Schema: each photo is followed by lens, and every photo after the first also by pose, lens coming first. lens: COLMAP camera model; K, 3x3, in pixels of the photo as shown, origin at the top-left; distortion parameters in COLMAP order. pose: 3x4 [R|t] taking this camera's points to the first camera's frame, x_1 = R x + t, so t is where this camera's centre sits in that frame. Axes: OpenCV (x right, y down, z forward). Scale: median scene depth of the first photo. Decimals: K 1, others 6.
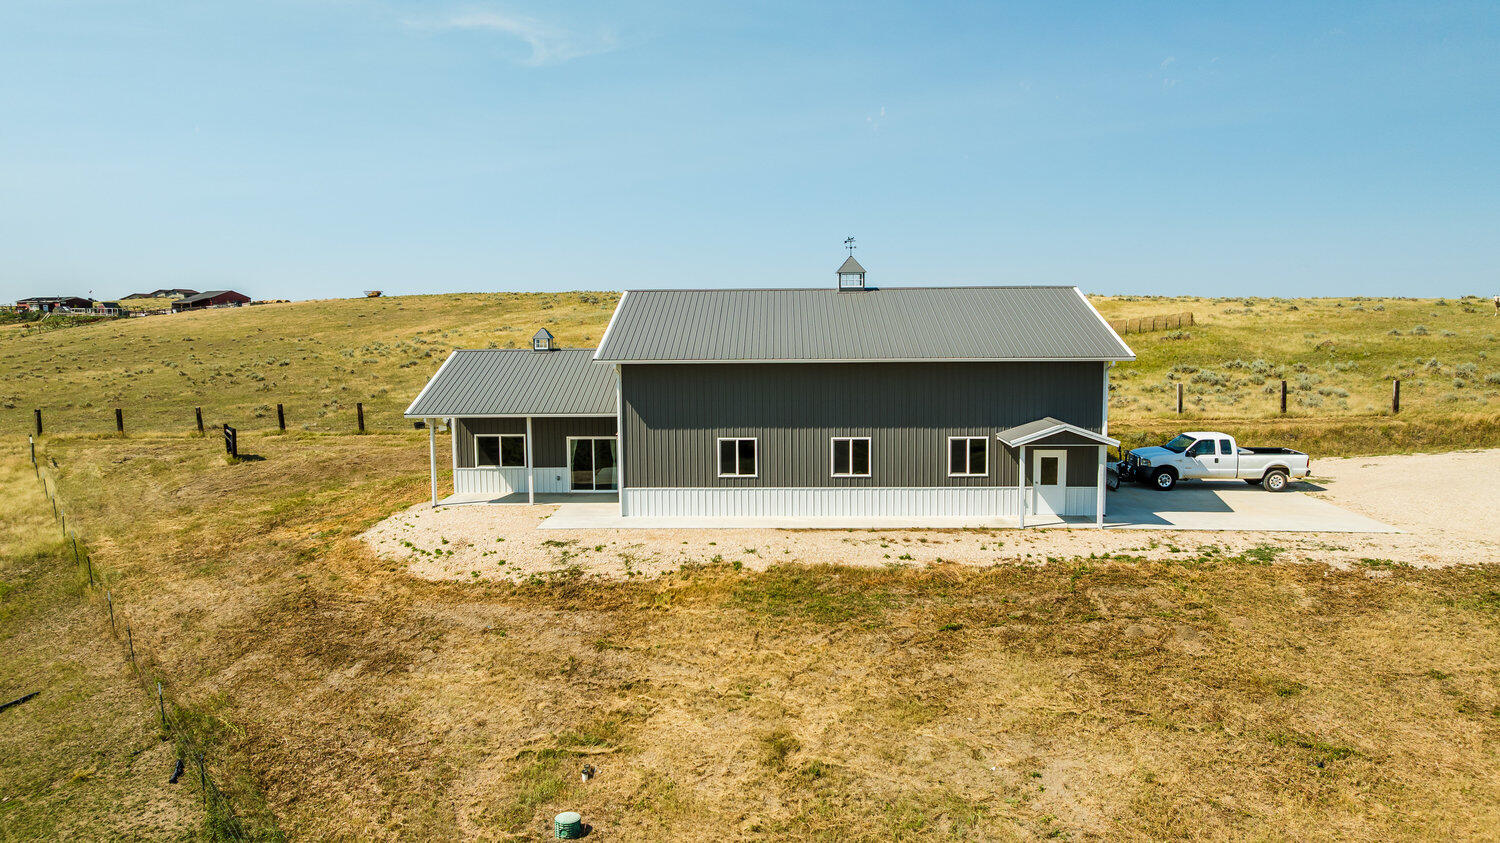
lens RADIAL K [[1060.8, 0, 750.0], [0, 1060.8, 421.5], [0, 0, 1]] dist [-0.046464, 0.051058]
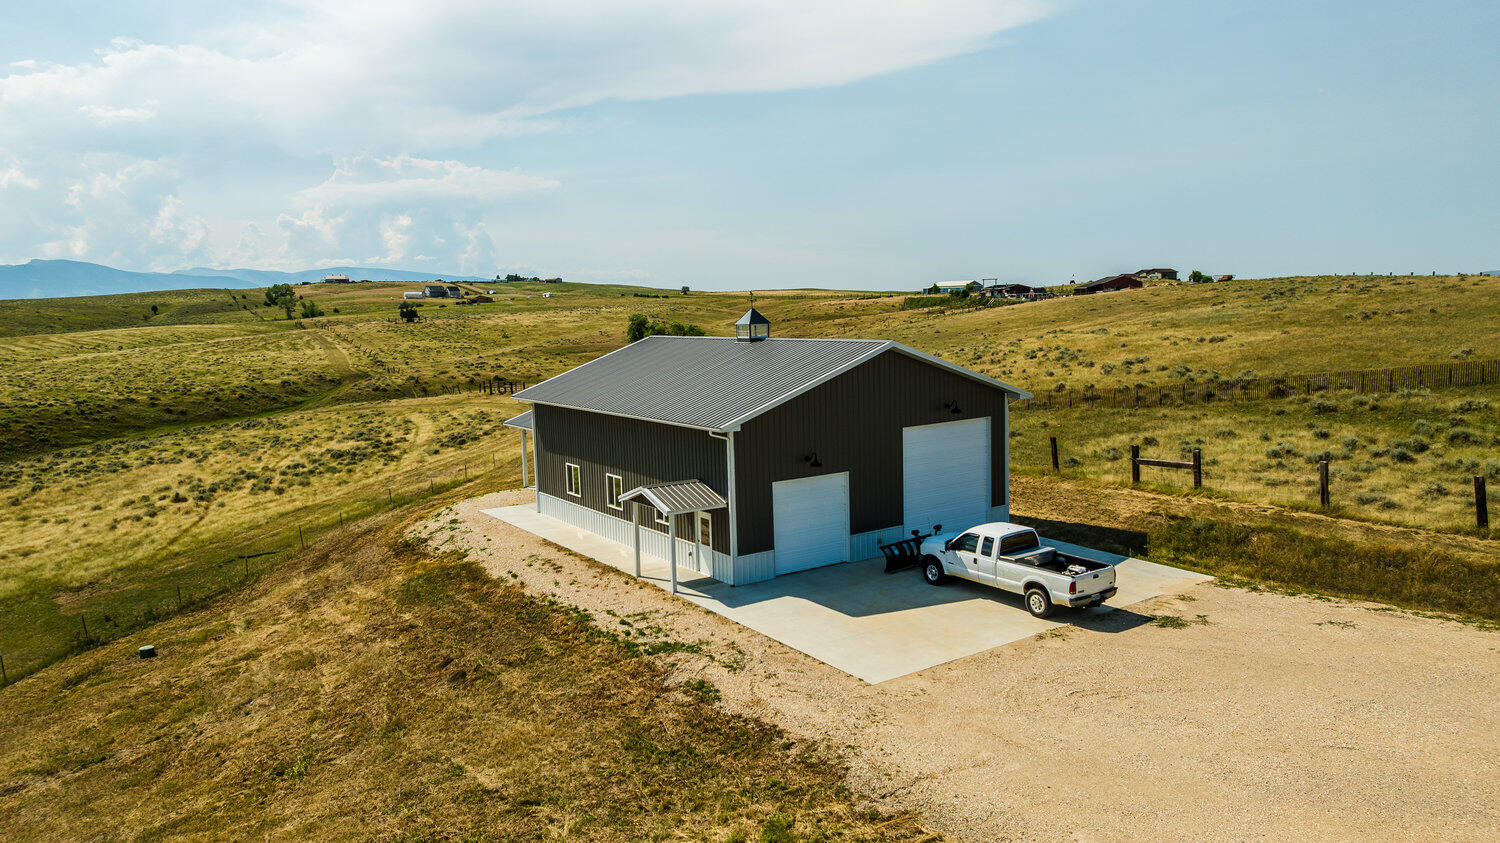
lens RADIAL K [[1060.8, 0, 750.0], [0, 1060.8, 421.5], [0, 0, 1]] dist [-0.046464, 0.051058]
pose [[0.559640, 0.082412, -0.824628, 1.022847], [-0.054974, 0.996543, 0.062284, -0.114812], [0.826911, 0.010477, 0.562236, 0.381557]]
